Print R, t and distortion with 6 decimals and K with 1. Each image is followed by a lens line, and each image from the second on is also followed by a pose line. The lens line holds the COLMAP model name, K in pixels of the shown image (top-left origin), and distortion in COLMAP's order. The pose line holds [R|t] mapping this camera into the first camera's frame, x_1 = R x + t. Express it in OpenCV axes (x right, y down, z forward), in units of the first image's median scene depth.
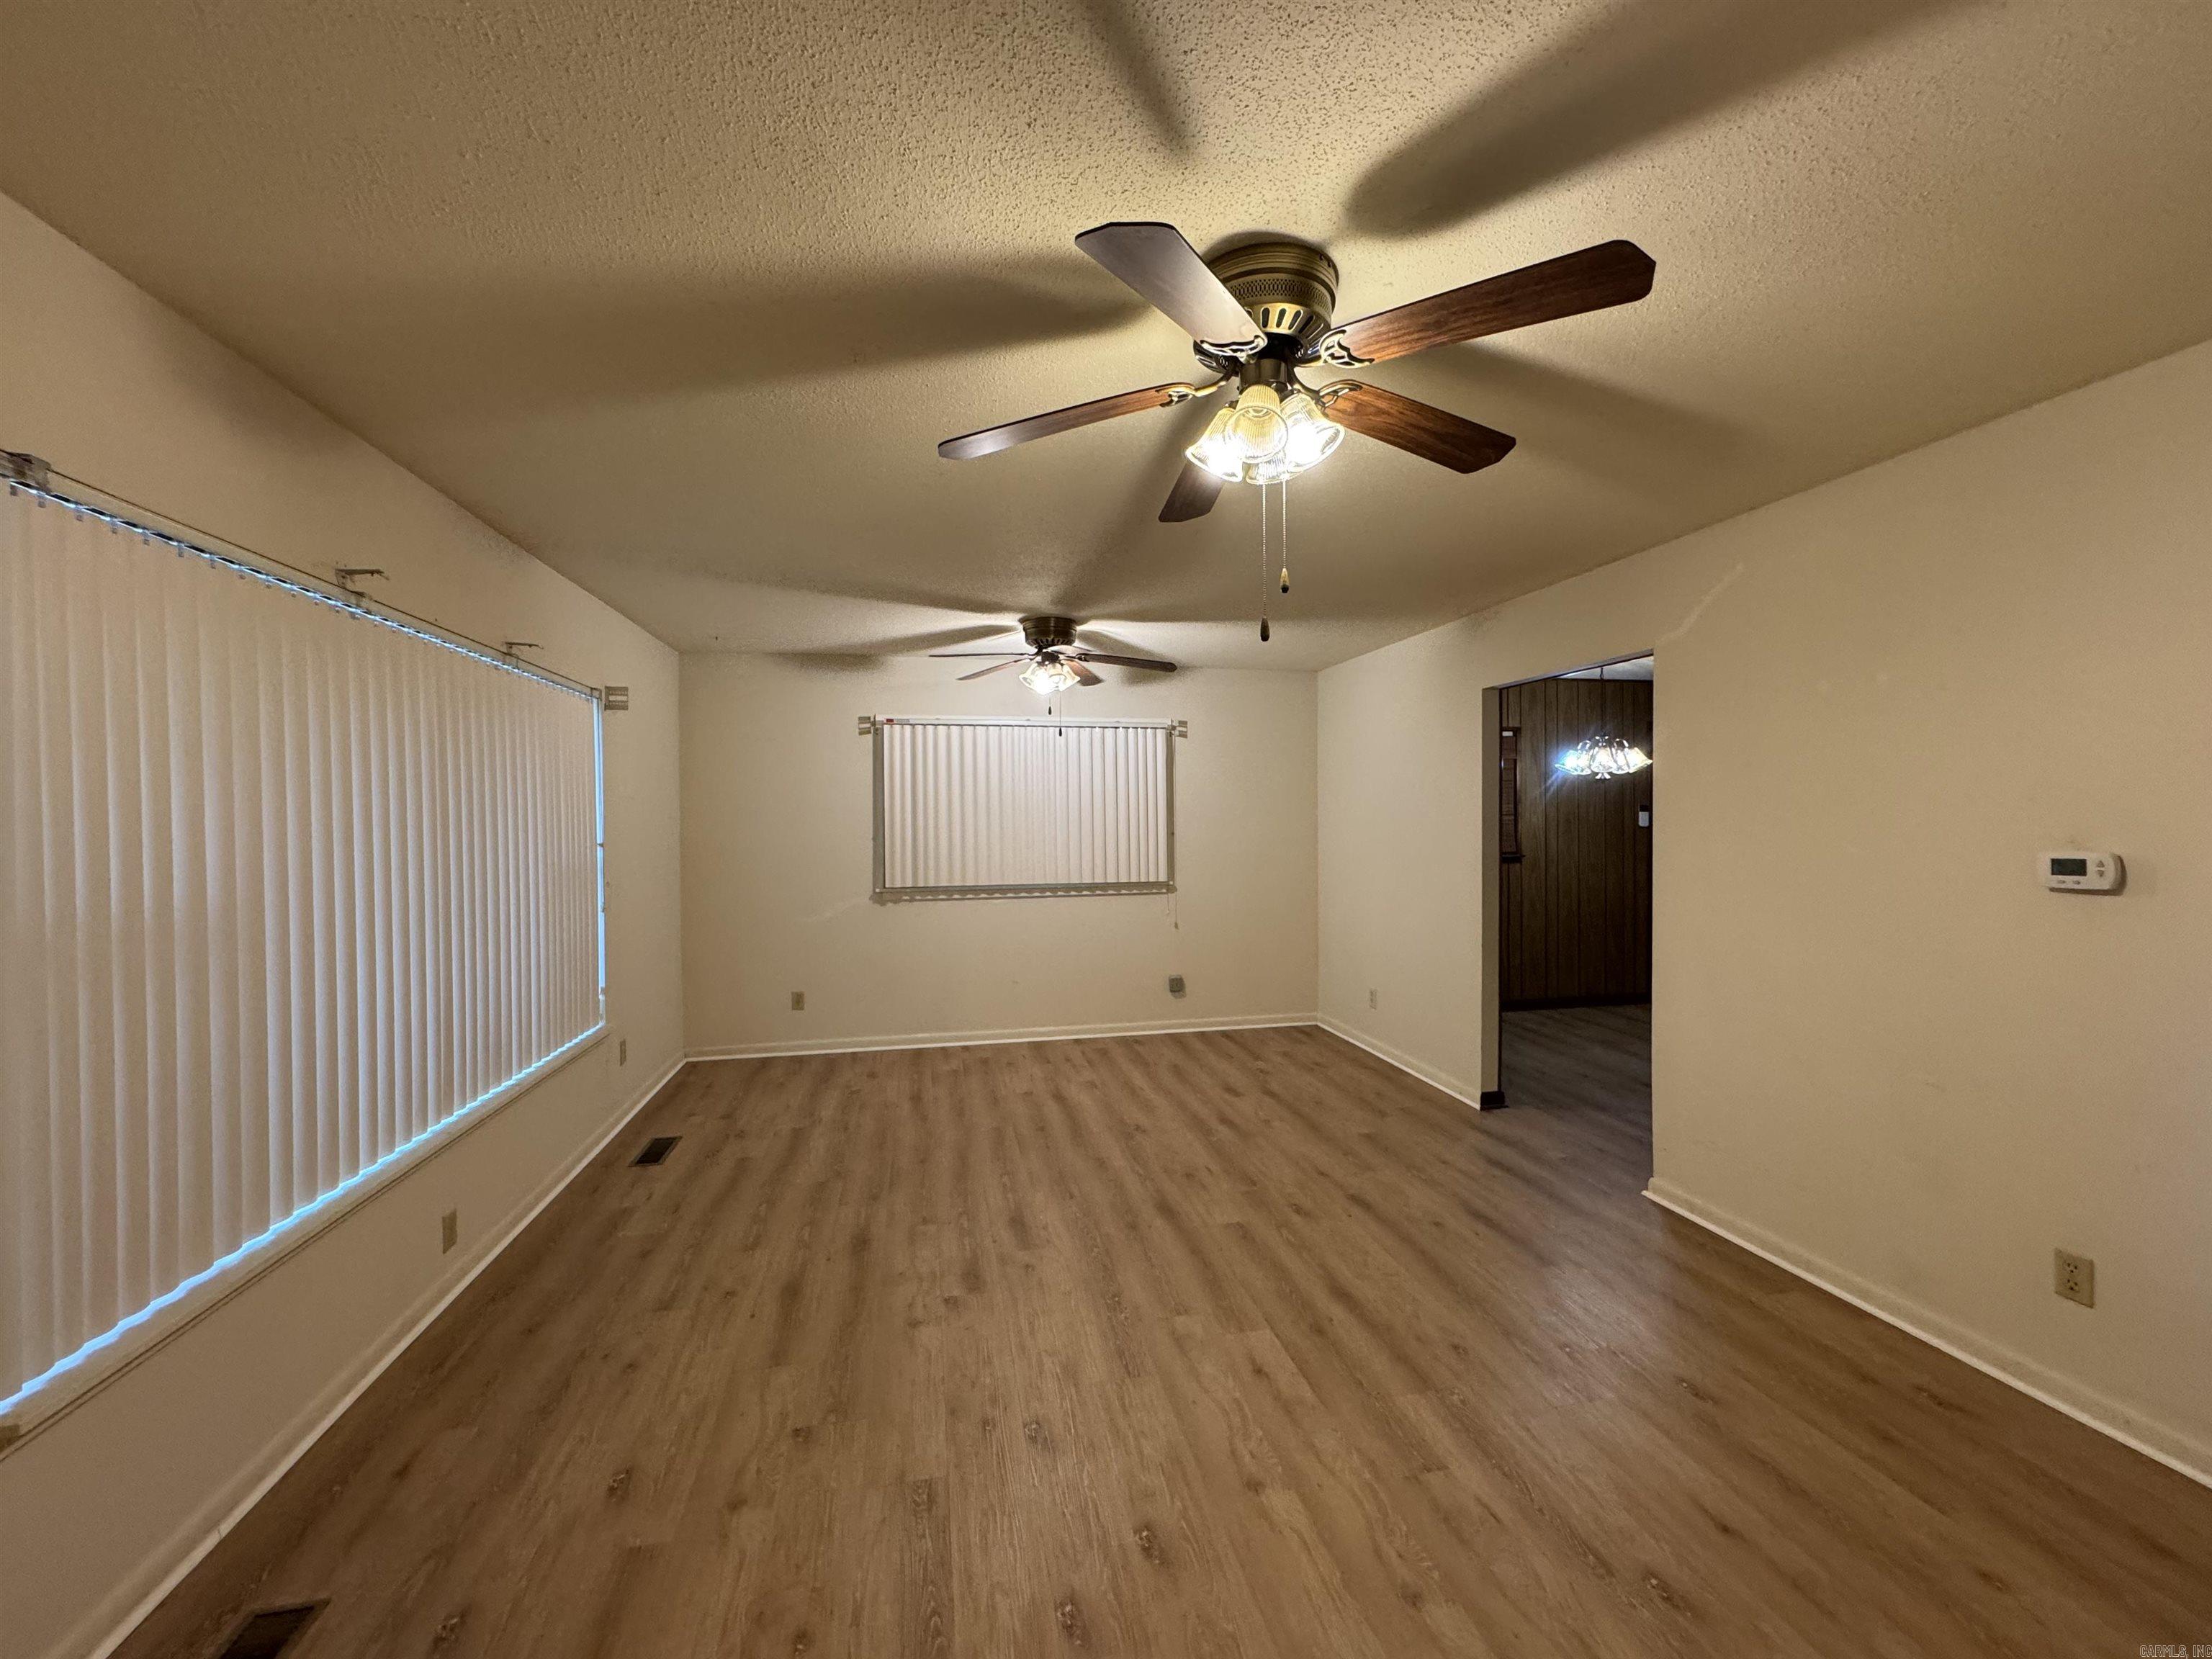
lens RADIAL K [[883.6, 0, 1105.8], [0, 883.6, 825.2], [0, 0, 1]] dist [0.001293, -0.000130]
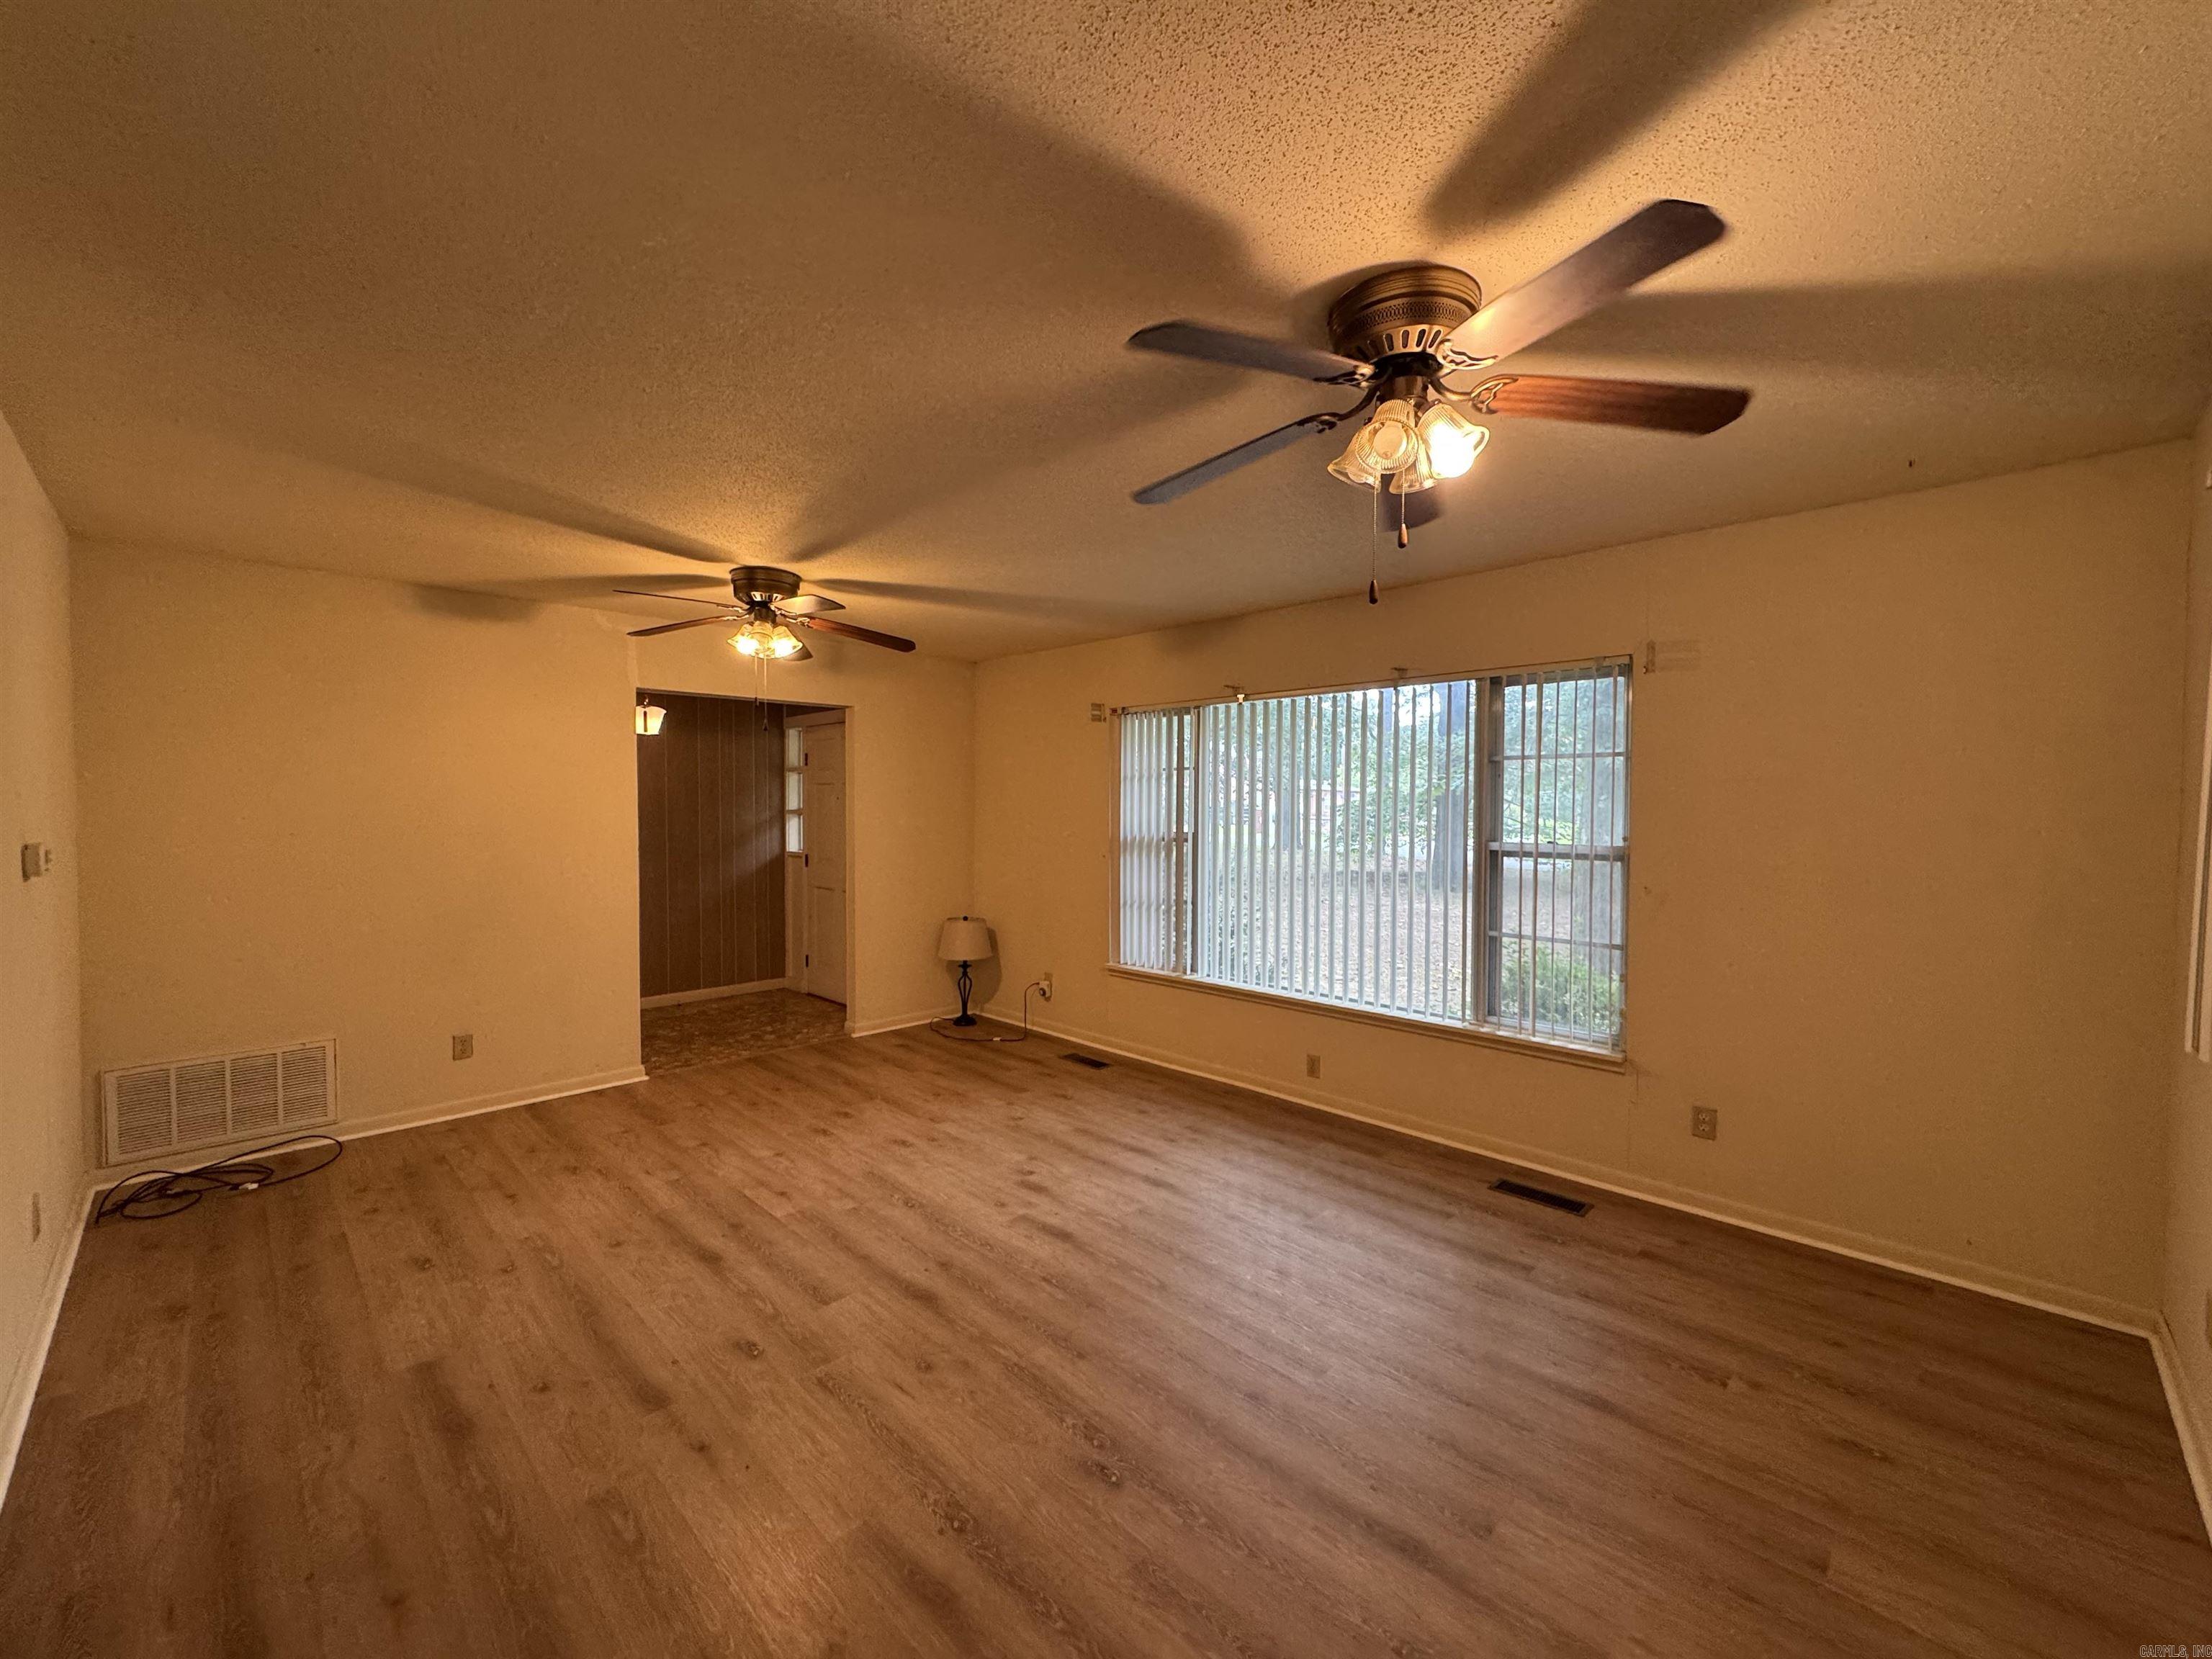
lens RADIAL K [[883.6, 0, 1106.8], [0, 883.6, 828.6], [0, 0, 1]] dist [0.001293, -0.000130]
pose [[-0.833780, 0.019303, -0.551759, 0.424933], [-0.000505, 0.999362, 0.035725, -0.024960], [0.552096, 0.030065, -0.833238, 2.037749]]
